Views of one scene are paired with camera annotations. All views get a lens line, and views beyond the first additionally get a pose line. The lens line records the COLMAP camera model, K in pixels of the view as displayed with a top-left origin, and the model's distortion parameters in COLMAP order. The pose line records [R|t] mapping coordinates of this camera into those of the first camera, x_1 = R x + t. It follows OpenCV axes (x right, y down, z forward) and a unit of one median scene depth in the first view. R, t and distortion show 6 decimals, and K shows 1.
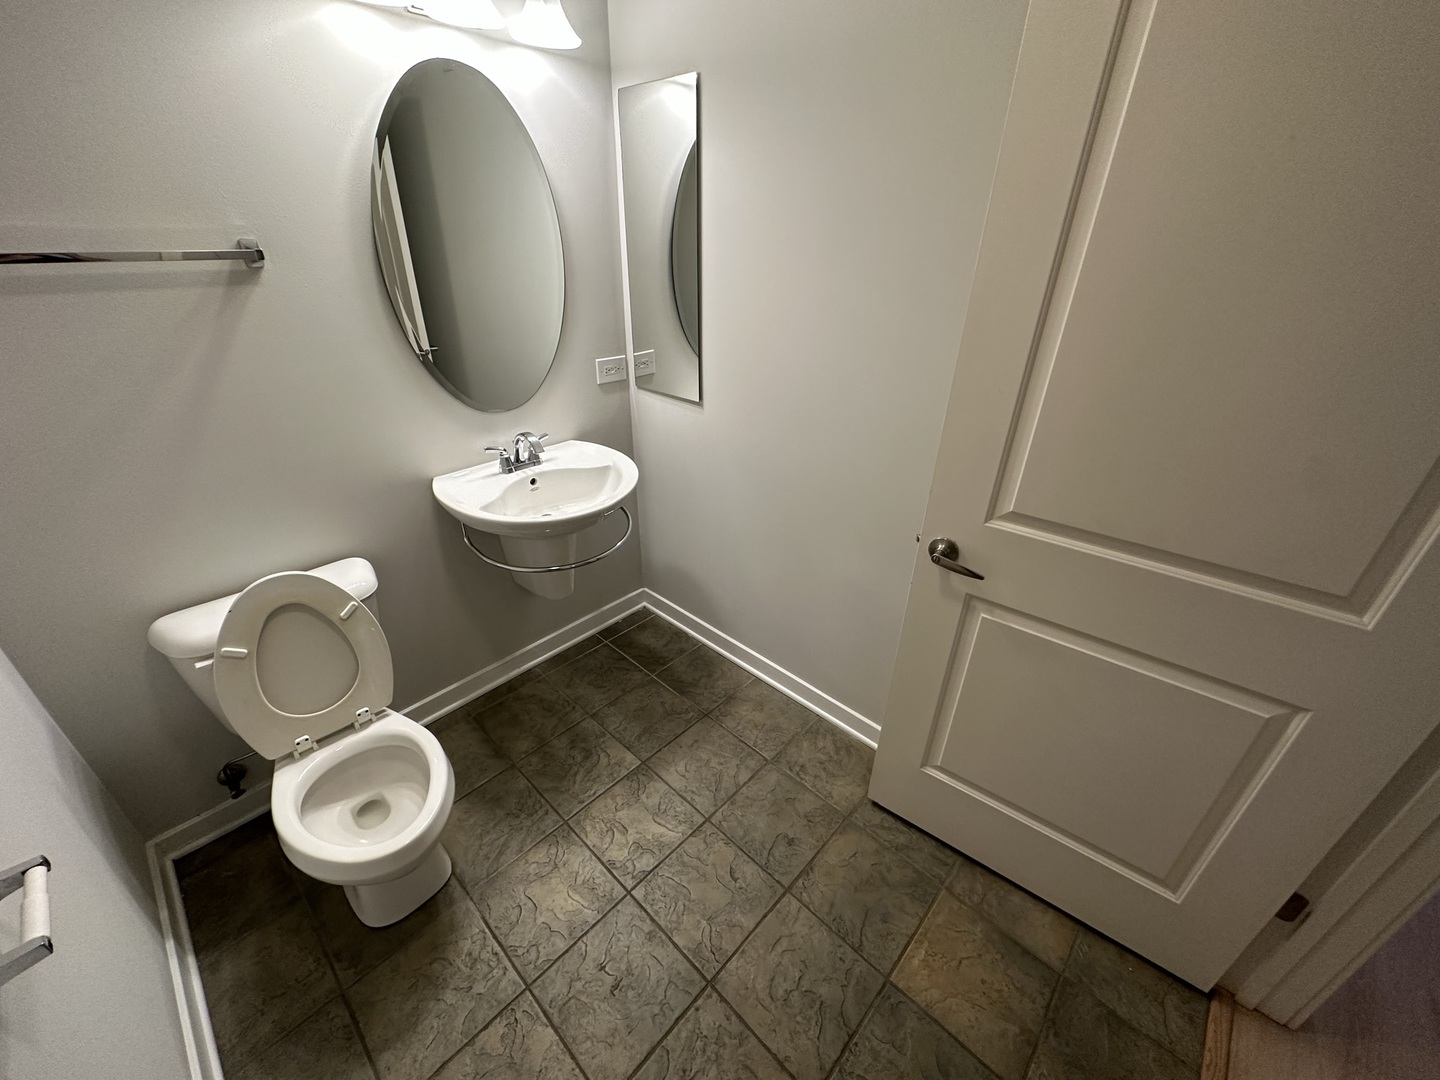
lens RADIAL K [[573.1, 0, 718.0], [0, 573.1, 540.2], [0, 0, 1]] dist [-0.001884, 0.000267]
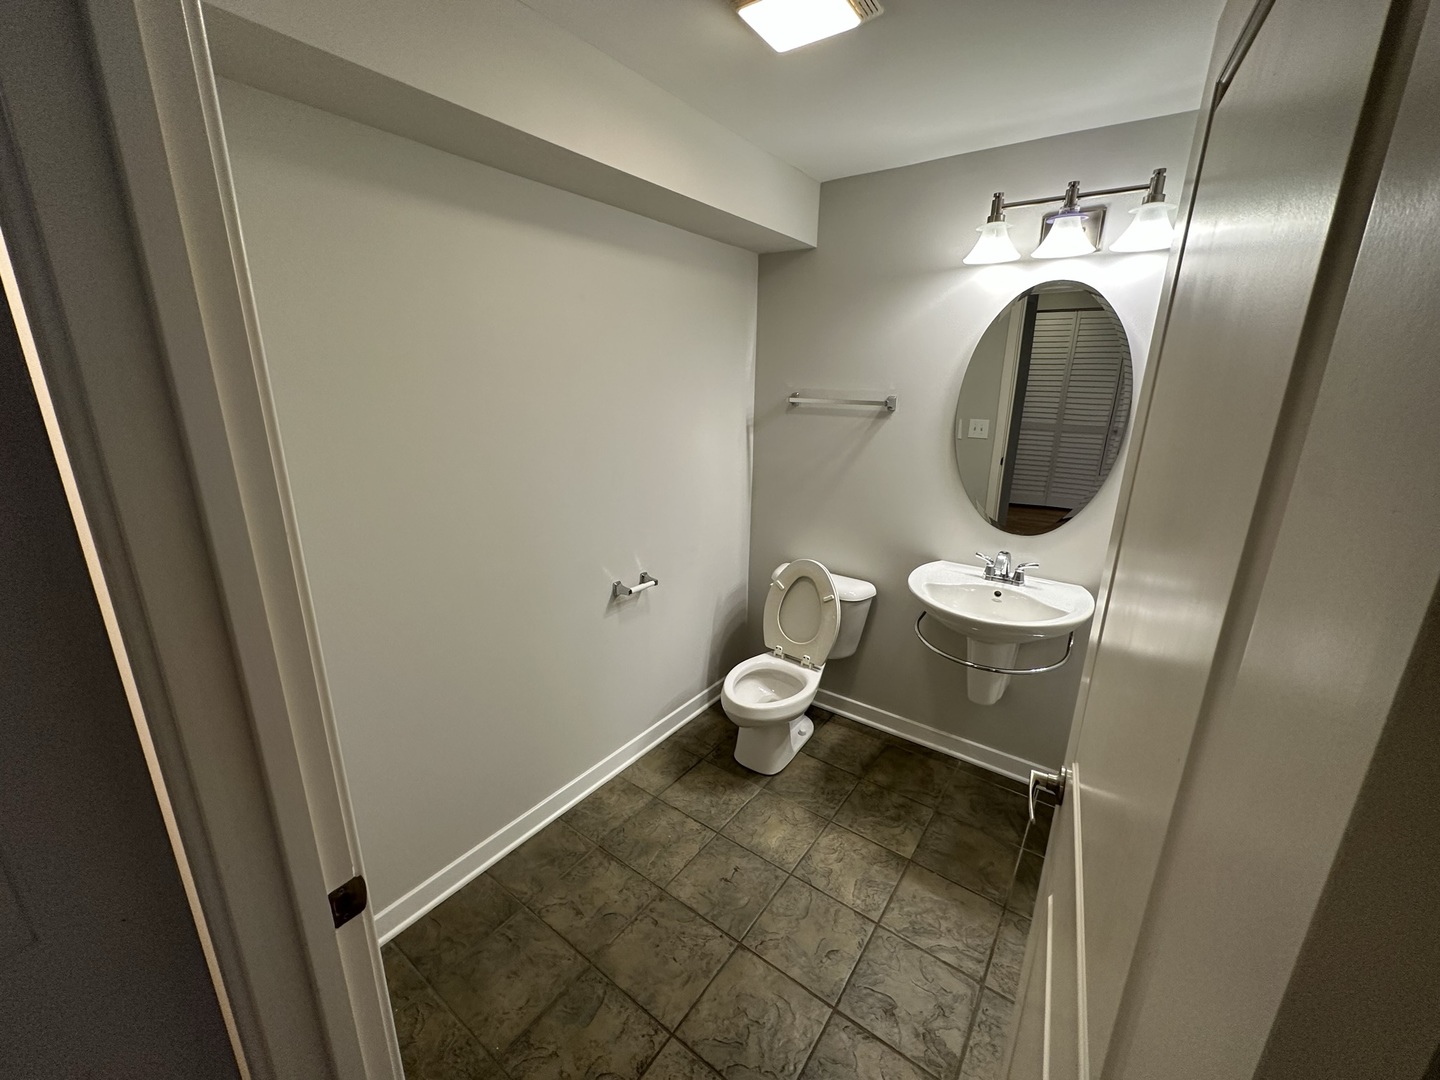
lens RADIAL K [[572.6, 0, 721.7], [0, 572.6, 541.9], [0, 0, 1]] dist [-0.001625, -0.000095]
pose [[0.128919, 0.260936, -0.956709, 0.730374], [-0.488282, 0.856405, 0.167782, -0.123279], [0.863111, 0.445514, 0.237817, 0.222305]]
